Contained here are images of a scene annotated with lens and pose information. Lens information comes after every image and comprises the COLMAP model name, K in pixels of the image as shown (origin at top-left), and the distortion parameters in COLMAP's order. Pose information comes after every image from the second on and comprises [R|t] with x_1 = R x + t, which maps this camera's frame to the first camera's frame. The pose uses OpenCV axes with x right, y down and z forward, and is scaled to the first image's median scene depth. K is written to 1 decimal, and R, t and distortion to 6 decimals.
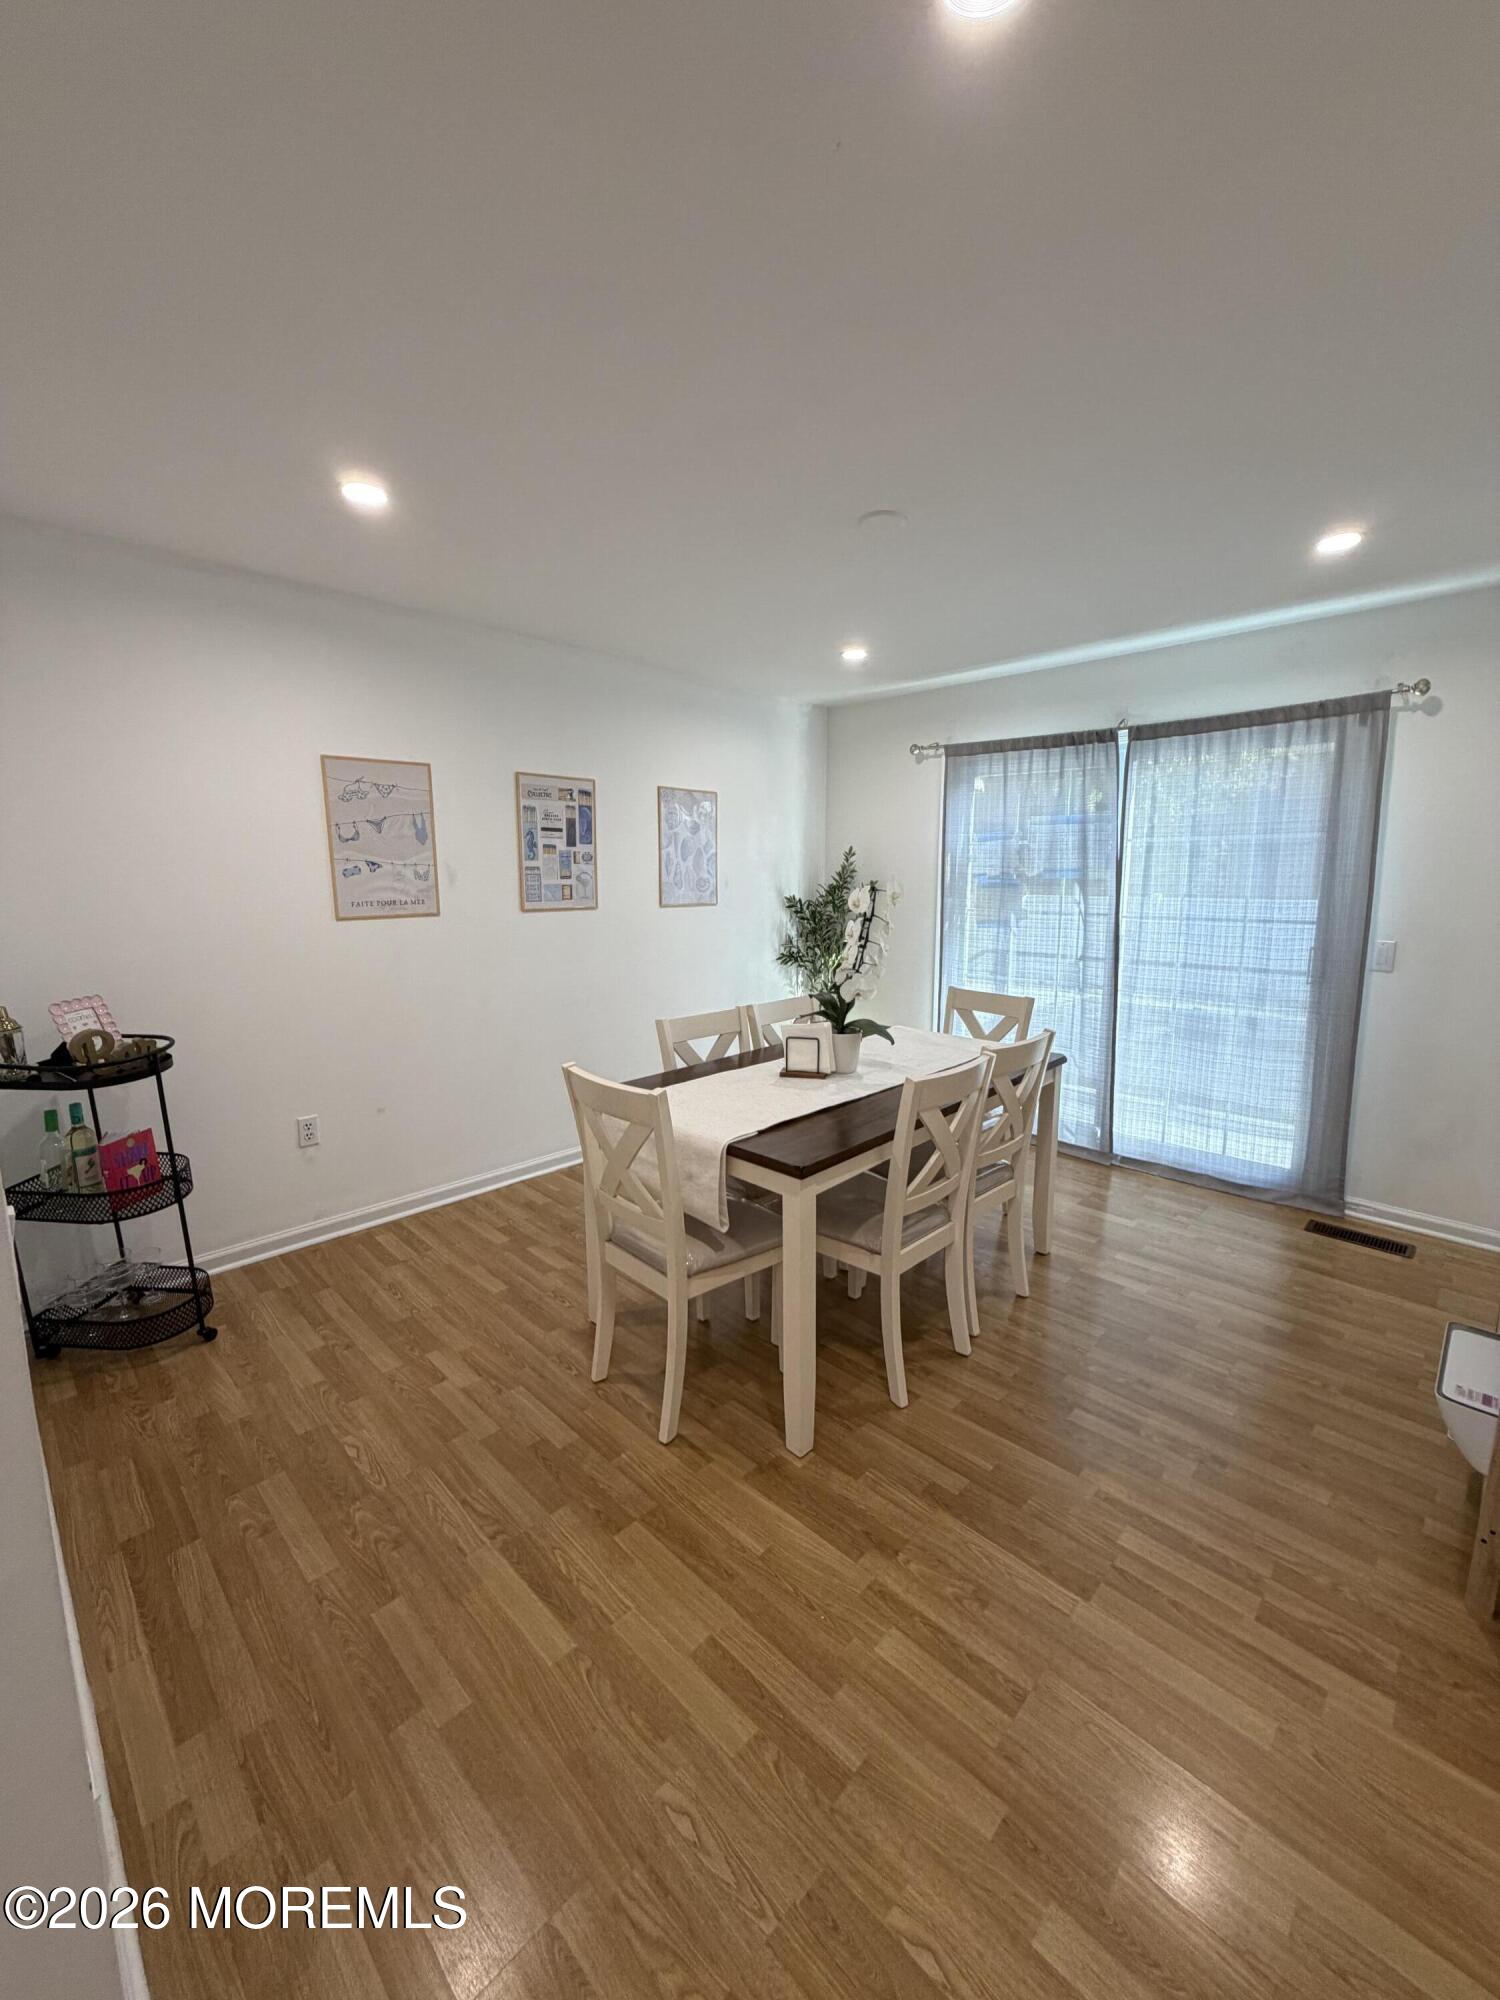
lens RADIAL K [[797.8, 0, 741.7], [0, 797.8, 1001.7], [0, 0, 1]] dist [-0.000905, 0.000107]
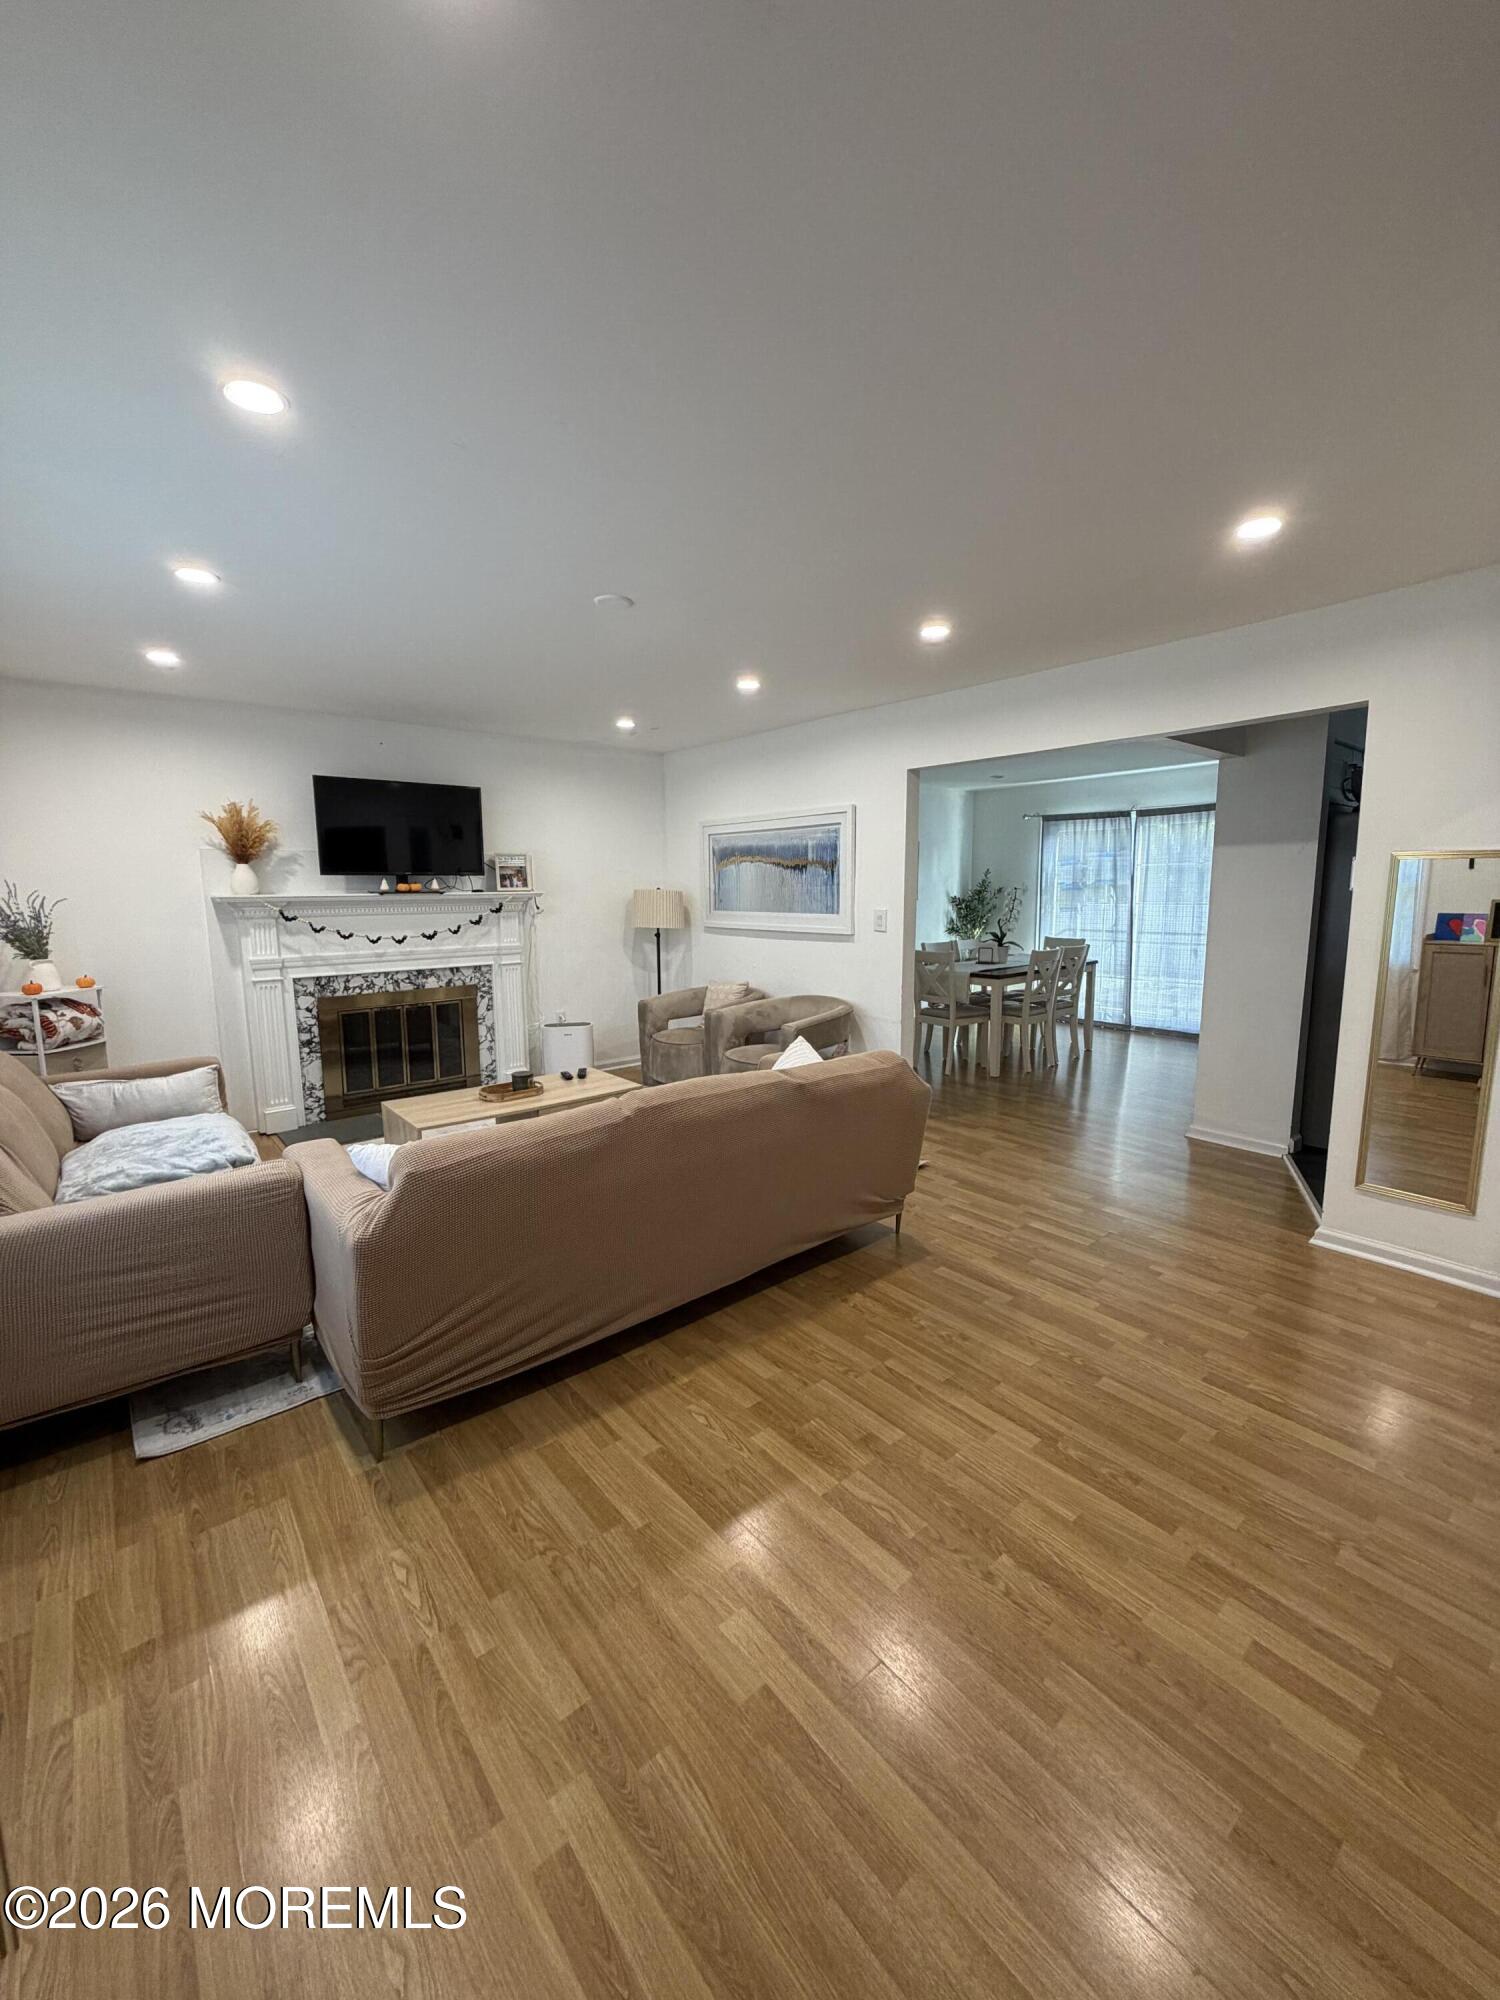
lens RADIAL K [[797.8, 0, 760.9], [0, 797.8, 987.2], [0, 0, 1]] dist [-0.000905, 0.000107]
pose [[0.996874, 0.013166, -0.077907, -0.271774], [-0.016607, 0.998907, -0.043683, 0.189321], [0.077247, 0.044840, 0.996003, -0.967950]]
